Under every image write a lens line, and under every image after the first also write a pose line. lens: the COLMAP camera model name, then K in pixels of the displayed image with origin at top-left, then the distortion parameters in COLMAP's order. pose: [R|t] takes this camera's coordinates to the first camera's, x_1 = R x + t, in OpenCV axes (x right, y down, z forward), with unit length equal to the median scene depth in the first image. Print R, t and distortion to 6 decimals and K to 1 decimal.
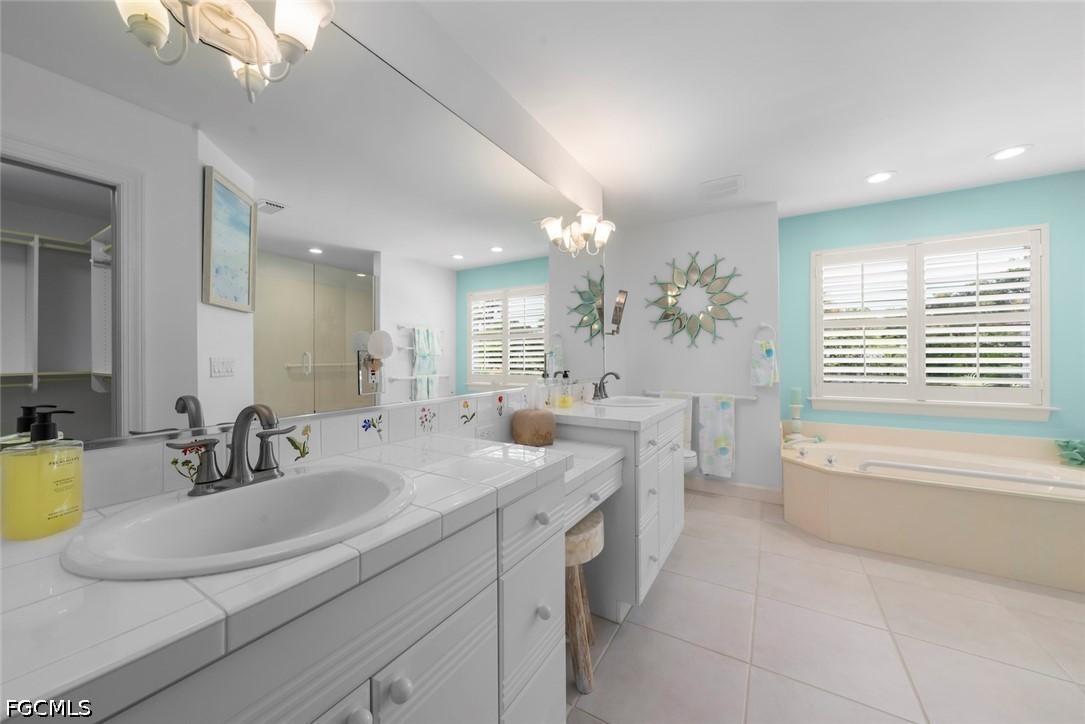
lens RADIAL K [[390.7, 0, 540.1], [0, 390.7, 356.6], [0, 0, 1]] dist [0.000458, 0.000109]
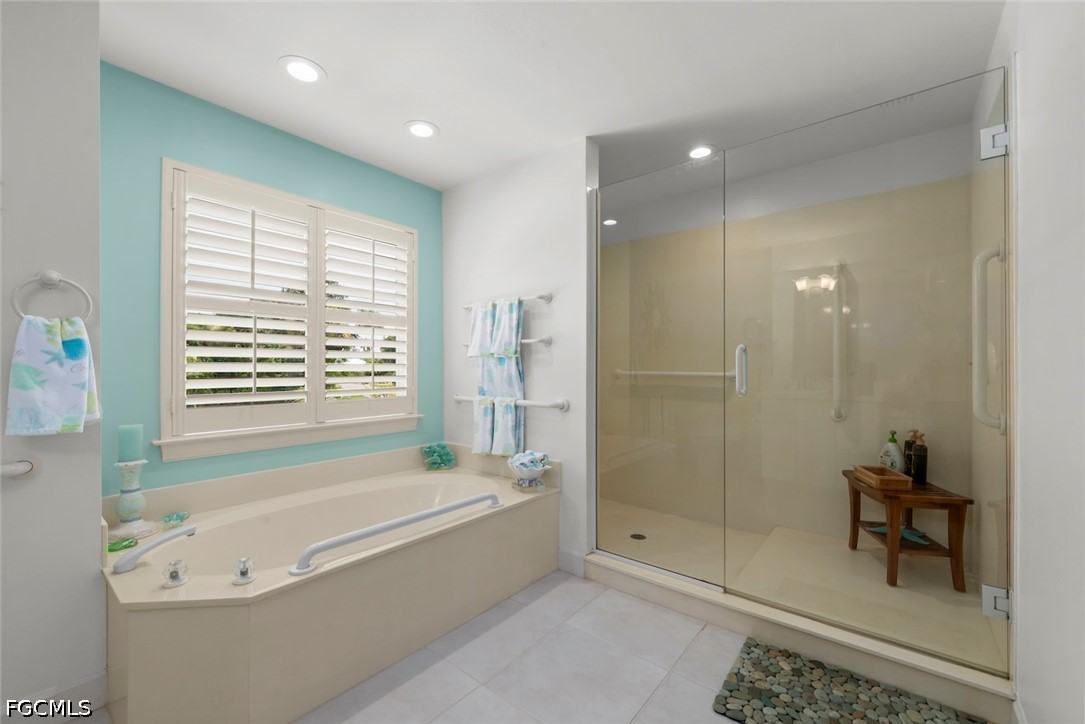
lens RADIAL K [[438.5, 0, 540.4], [0, 438.5, 367.2], [0, 0, 1]] dist [-0.001364, 0.000215]
pose [[0.138141, 0.004491, 0.990402, 0.207409], [-0.003874, 0.999985, -0.003995, 0.009689], [-0.990405, -0.003285, 0.138156, 0.462845]]
